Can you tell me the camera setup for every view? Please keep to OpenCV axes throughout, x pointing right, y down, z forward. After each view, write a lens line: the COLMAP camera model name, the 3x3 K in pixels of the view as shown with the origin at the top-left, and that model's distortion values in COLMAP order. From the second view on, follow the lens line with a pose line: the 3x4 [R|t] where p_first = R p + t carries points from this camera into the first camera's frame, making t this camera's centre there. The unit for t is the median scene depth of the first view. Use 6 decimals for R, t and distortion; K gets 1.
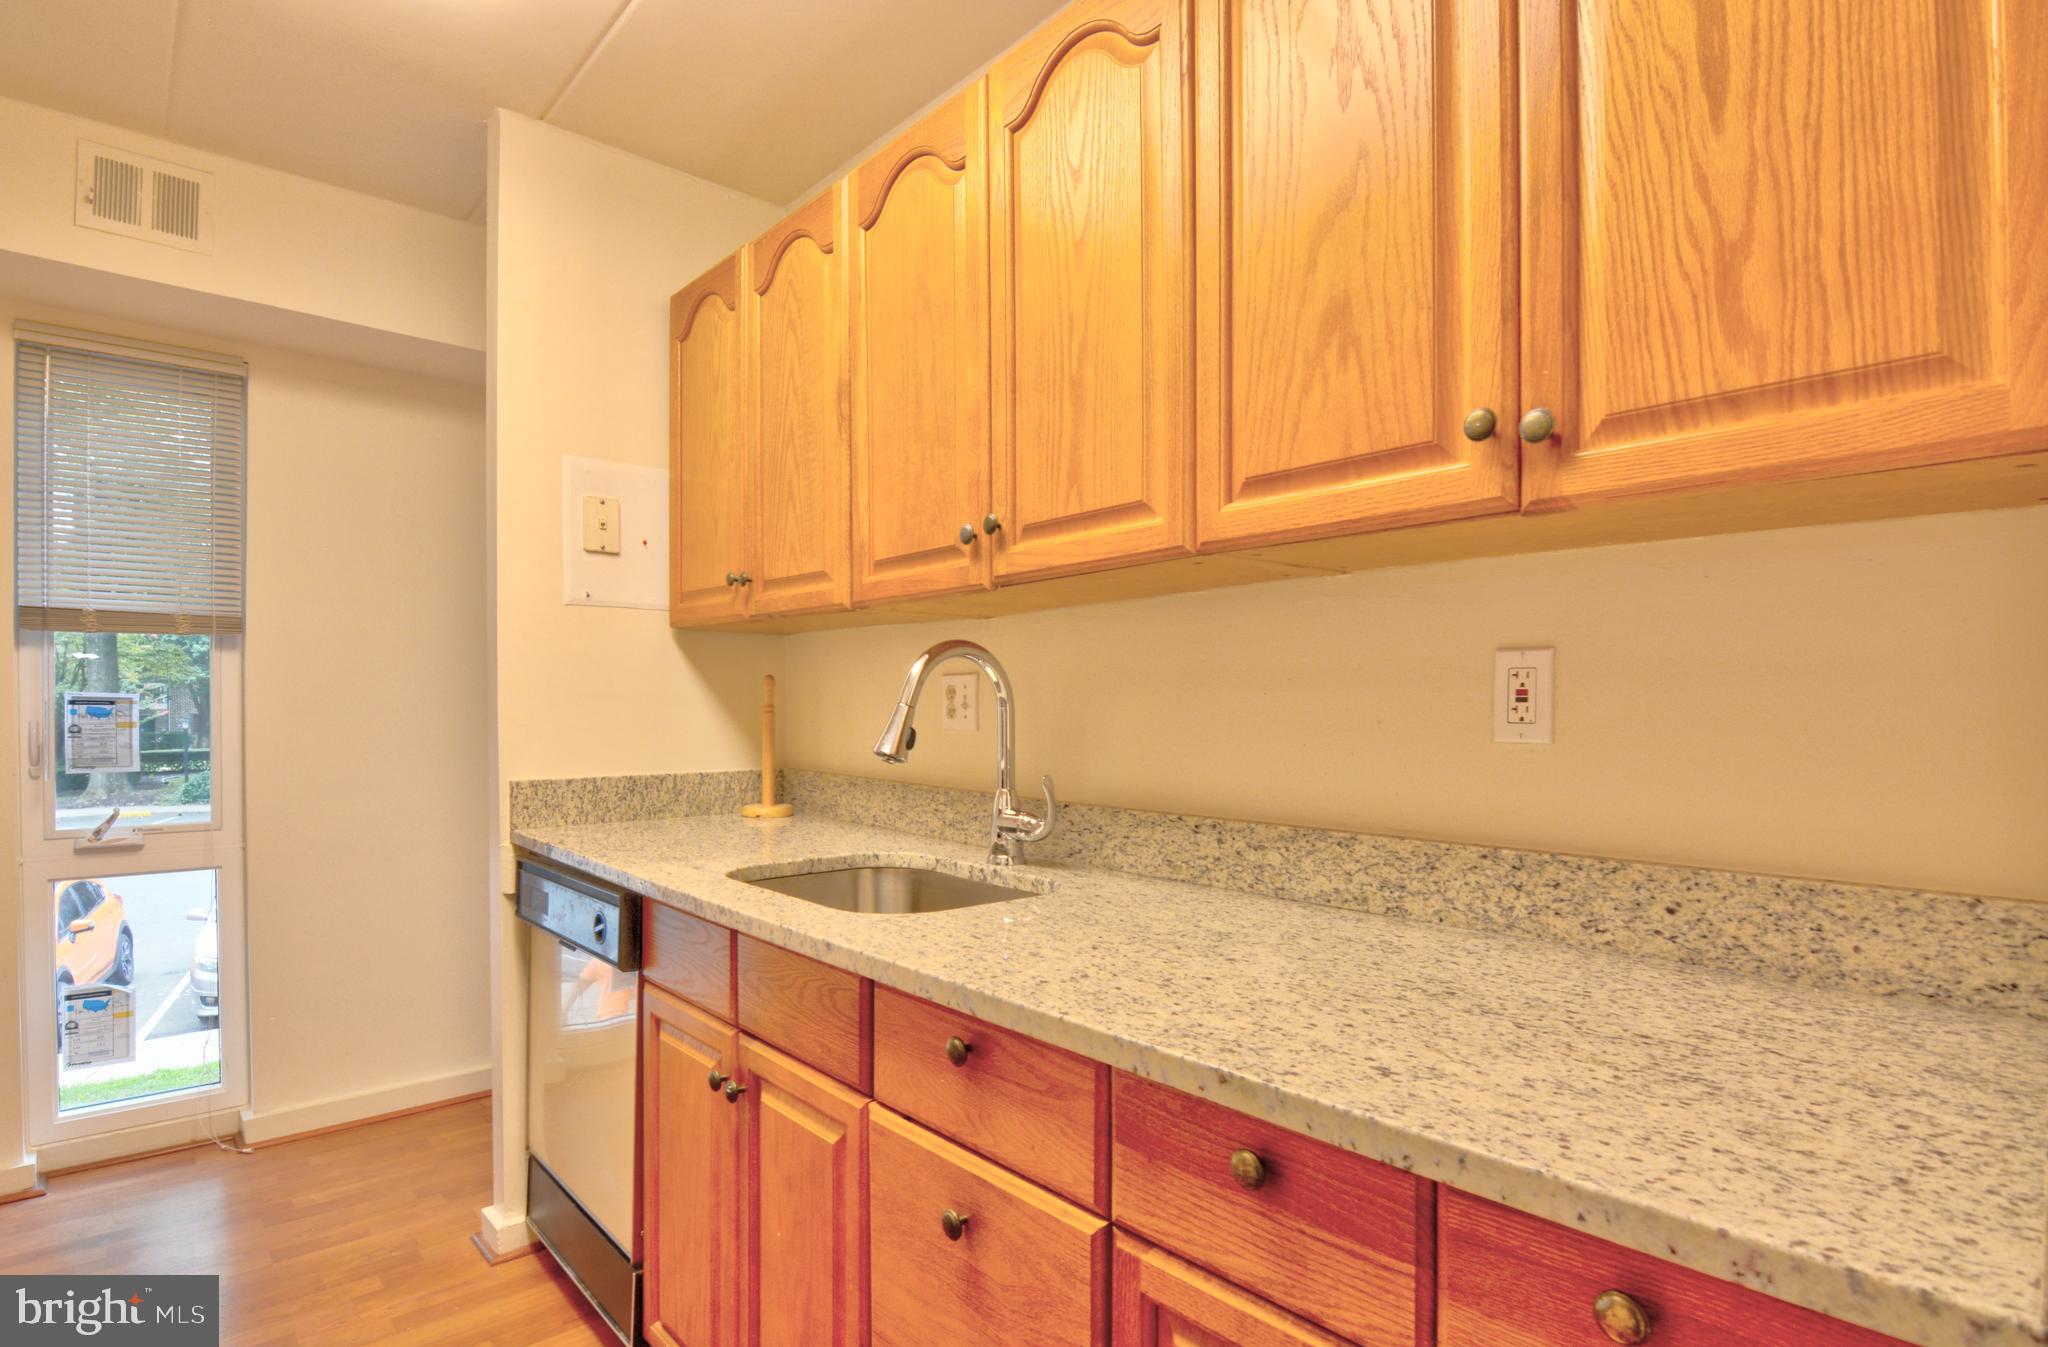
lens RADIAL K [[1033.5, 0, 1015.8], [0, 1033.5, 715.2], [0, 0, 1]] dist [-0.007505, -0.005406]
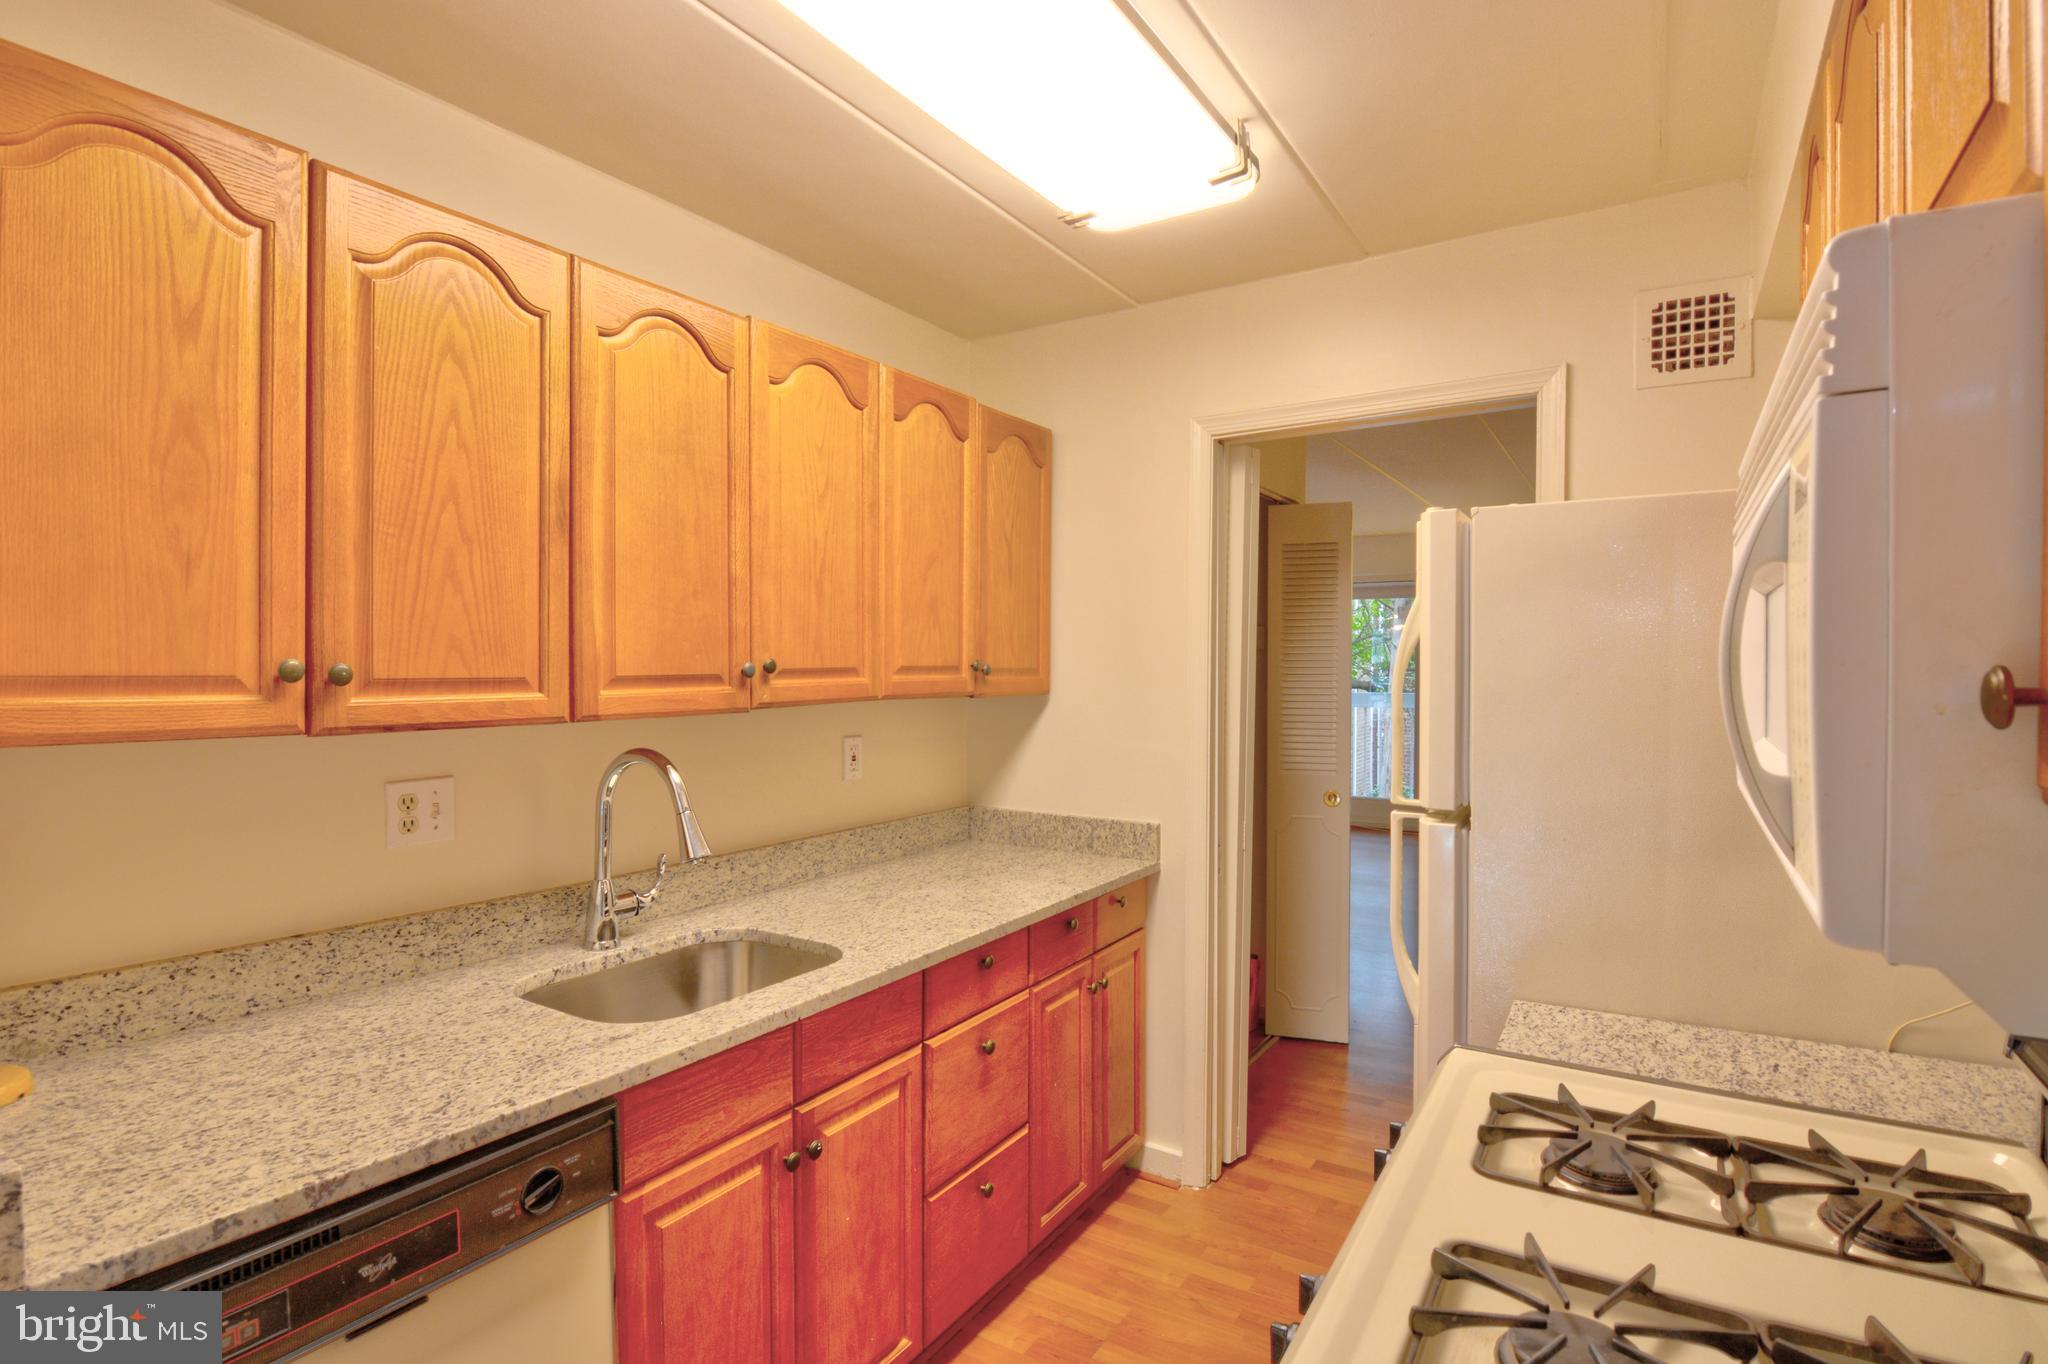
lens RADIAL K [[1020.3, 0, 1028.5], [0, 1020.3, 672.8], [0, 0, 1]] dist [-0.007951, -0.009492]
pose [[-0.292587, -0.016084, 0.956104, -1.333211], [0.001329, 0.999851, 0.017227, -0.187740], [-0.956238, 0.006311, -0.292522, 1.008204]]
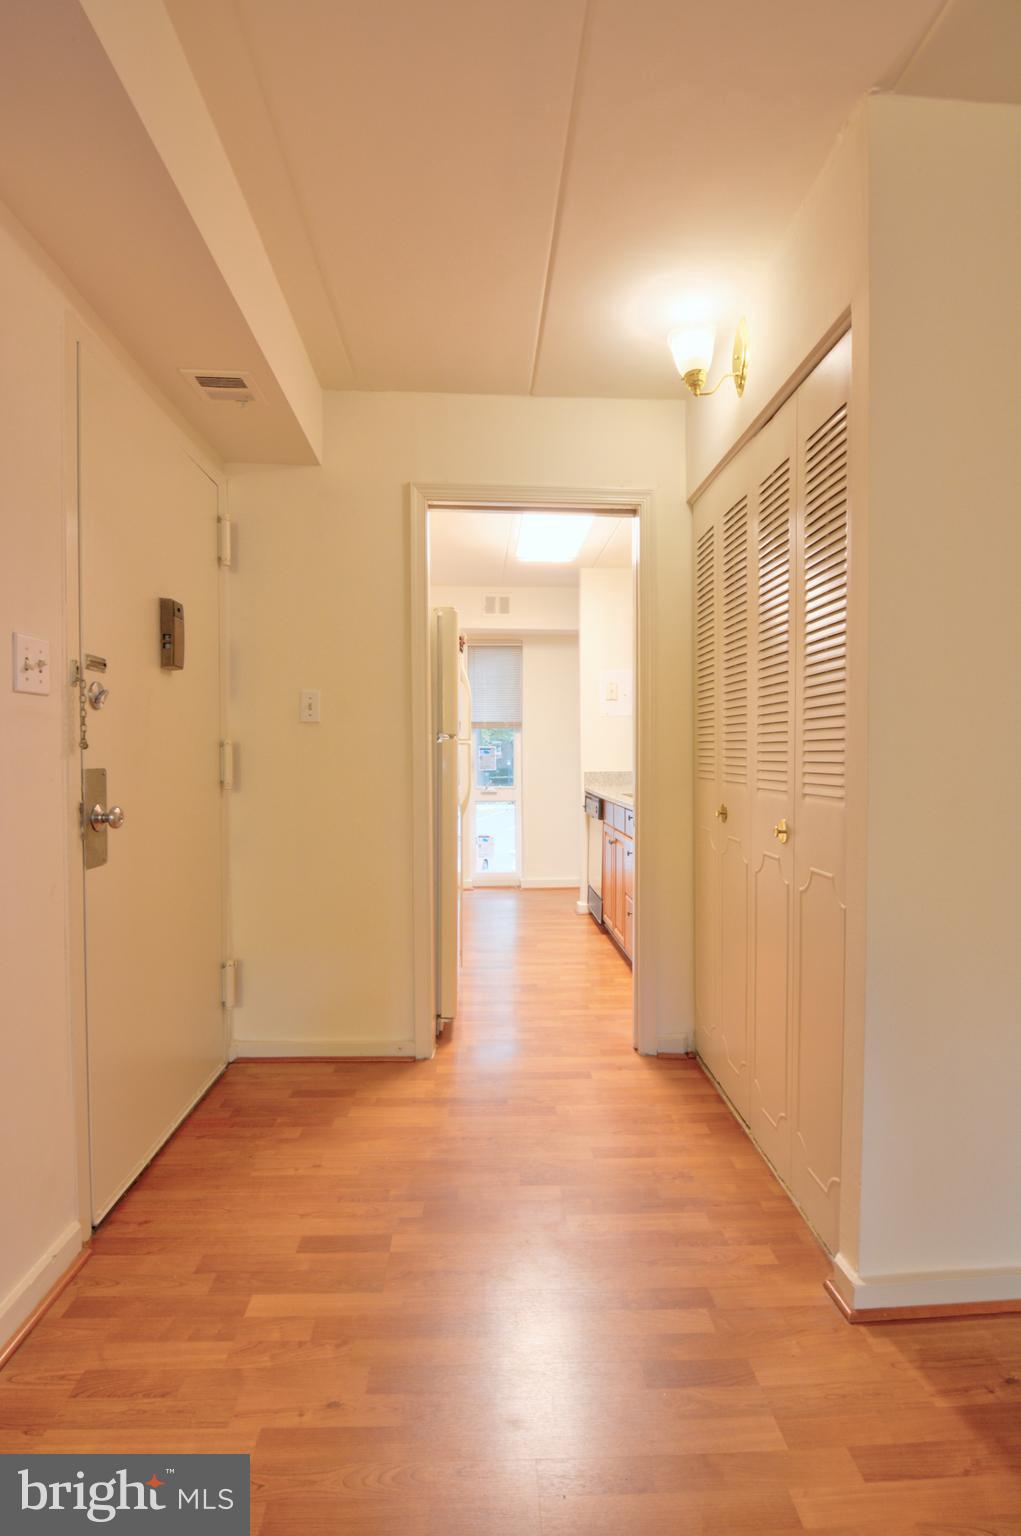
lens RADIAL K [[765.2, 0, 516.6], [0, 765.2, 767.4], [0, 0, 1]] dist [-0.007951, -0.009492]
pose [[0.783282, 0.007109, -0.621626, 1.191545], [-0.000634, 0.999943, 0.010637, 0.033275], [0.621667, -0.007938, 0.783242, -1.453883]]
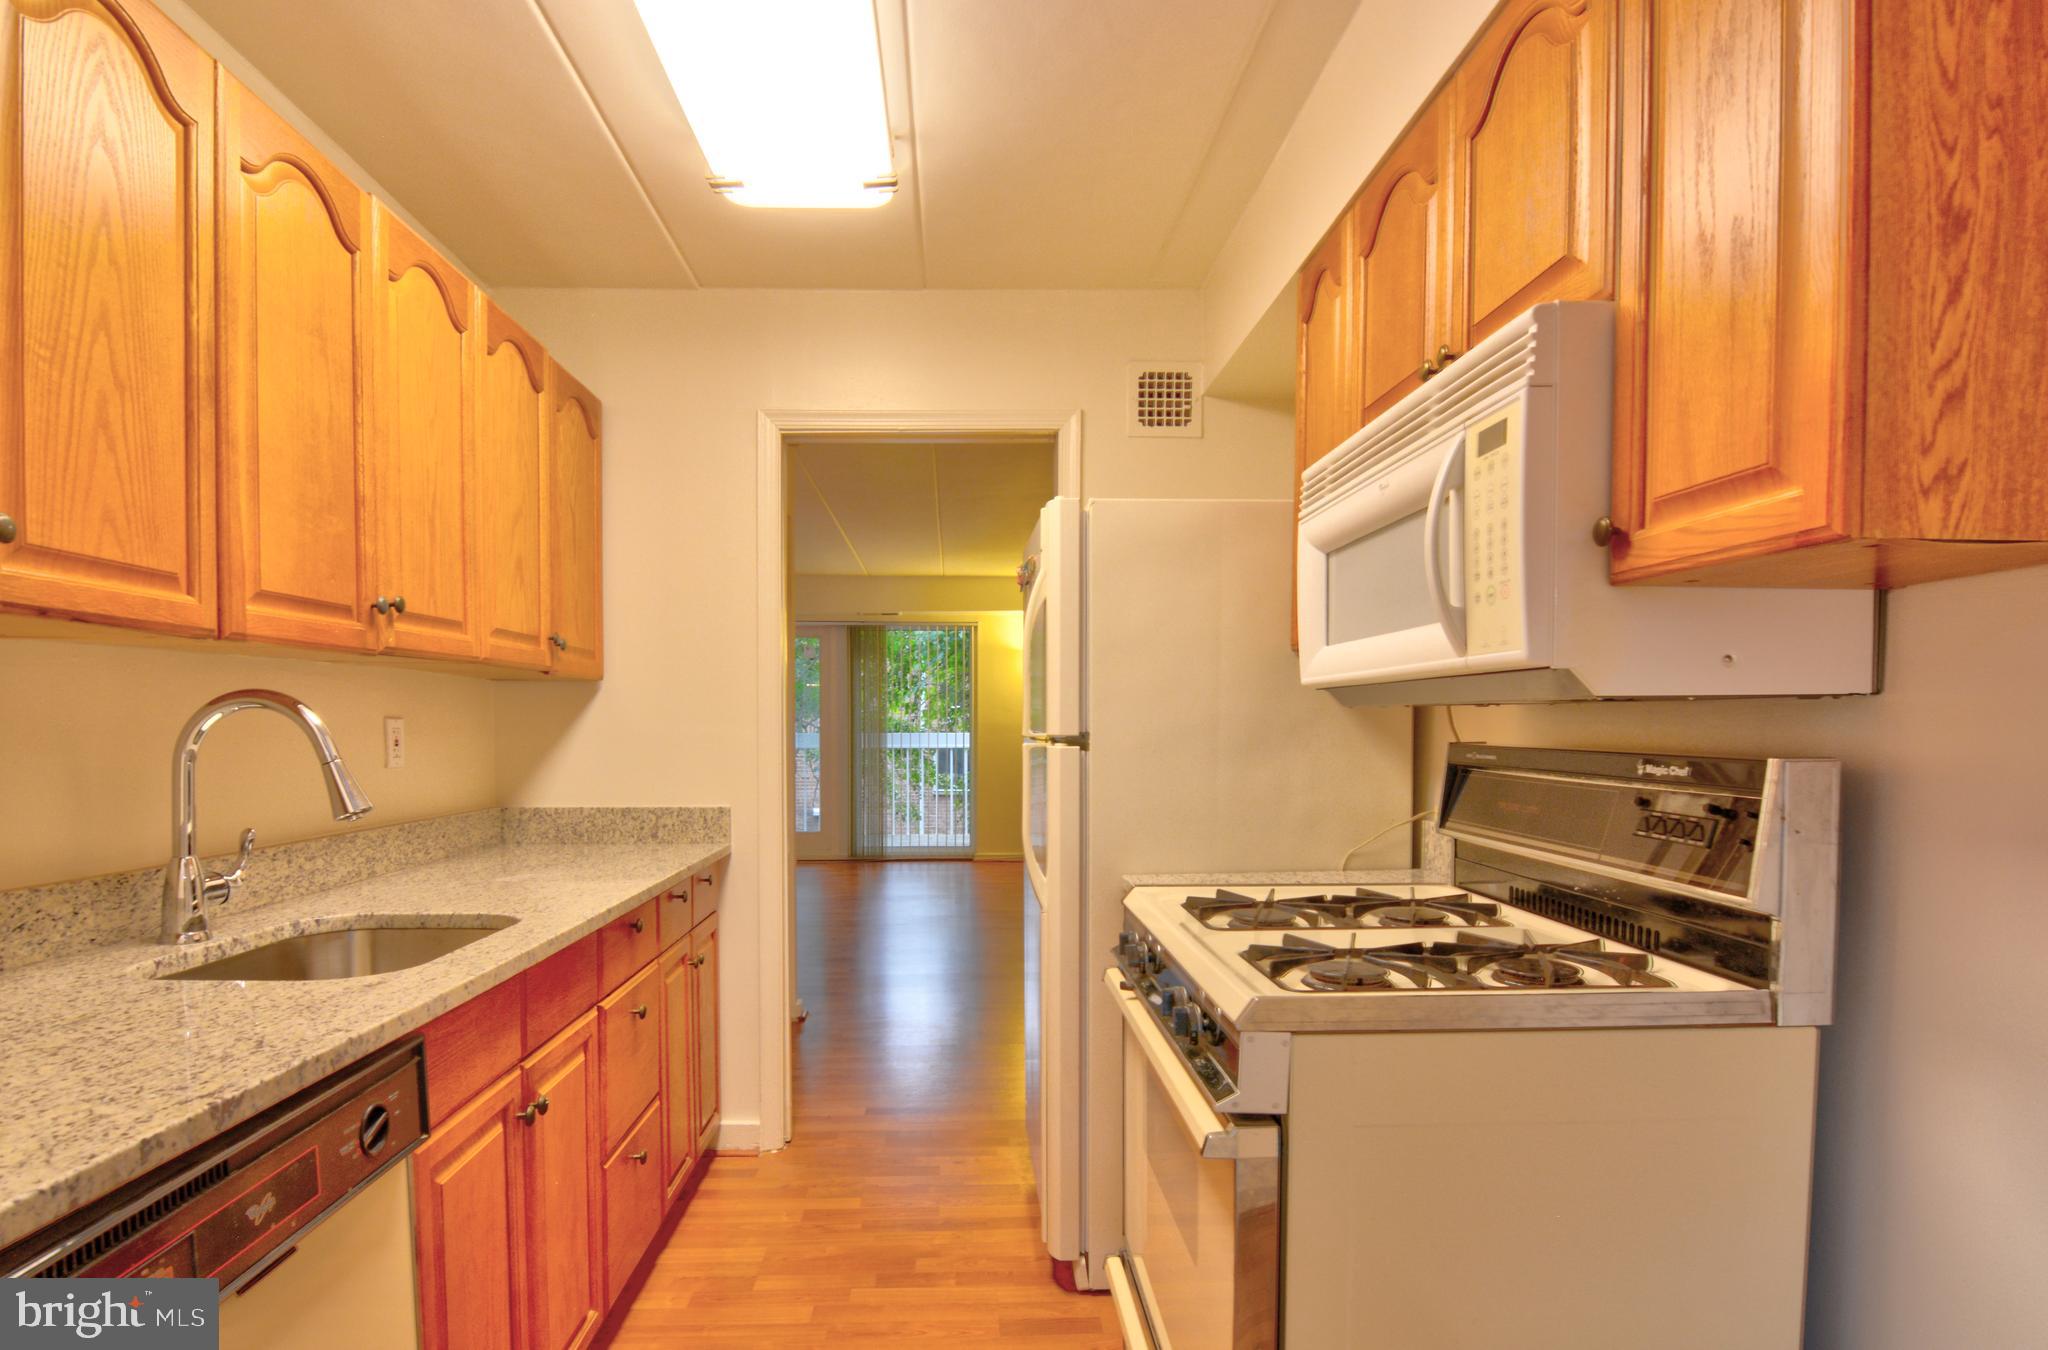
lens RADIAL K [[1061.8, 0, 996.1], [0, 1061.8, 756.4], [0, 0, 1]] dist [-0.003174, -0.014107]
pose [[-0.776678, -0.023041, 0.629477, -1.254630], [0.000222, 0.999321, 0.036852, -0.051828], [-0.629898, 0.028762, -0.776145, 1.434679]]
